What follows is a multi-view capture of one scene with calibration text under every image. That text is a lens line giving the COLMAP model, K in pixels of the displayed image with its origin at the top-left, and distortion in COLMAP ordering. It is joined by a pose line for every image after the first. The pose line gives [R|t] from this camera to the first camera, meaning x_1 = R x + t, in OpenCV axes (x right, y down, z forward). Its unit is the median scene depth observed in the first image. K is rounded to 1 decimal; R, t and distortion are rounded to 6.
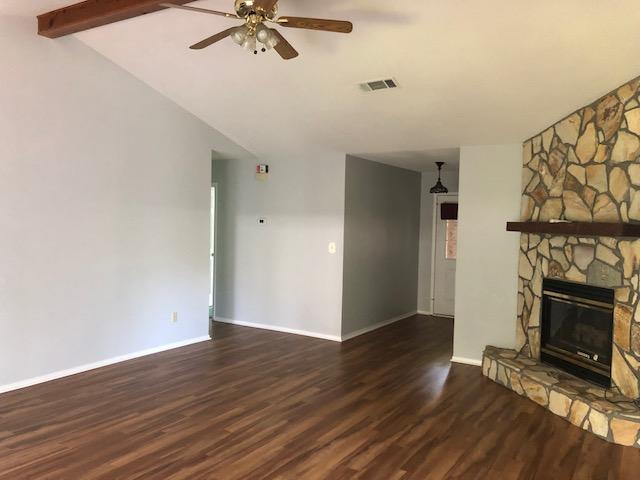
lens RADIAL K [[519.0, 0, 318.9], [0, 519.0, 232.3], [0, 0, 1]] dist [0.012689, 0.008367]
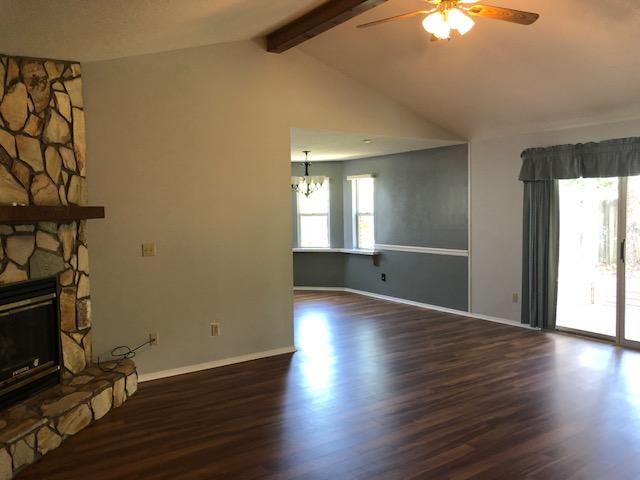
lens RADIAL K [[519.0, 0, 318.9], [0, 519.0, 232.3], [0, 0, 1]] dist [0.012689, 0.008367]
pose [[-0.915345, -0.033754, 0.401252, -0.239911], [-0.003978, 0.997190, 0.074810, -0.041564], [-0.402650, 0.066881, -0.912908, 1.604527]]
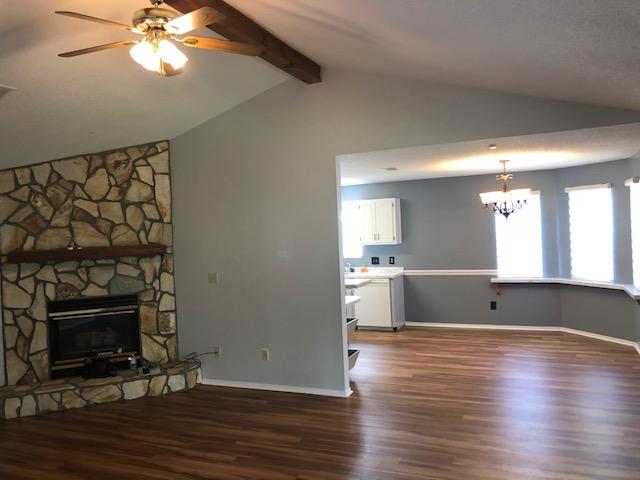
lens RADIAL K [[519.0, 0, 318.9], [0, 519.0, 232.3], [0, 0, 1]] dist [0.012689, 0.008367]
pose [[-0.148948, -0.024660, 0.988538, -0.824475], [0.060150, 0.997612, 0.033950, -0.068012], [-0.987014, 0.064517, -0.147109, 0.691374]]
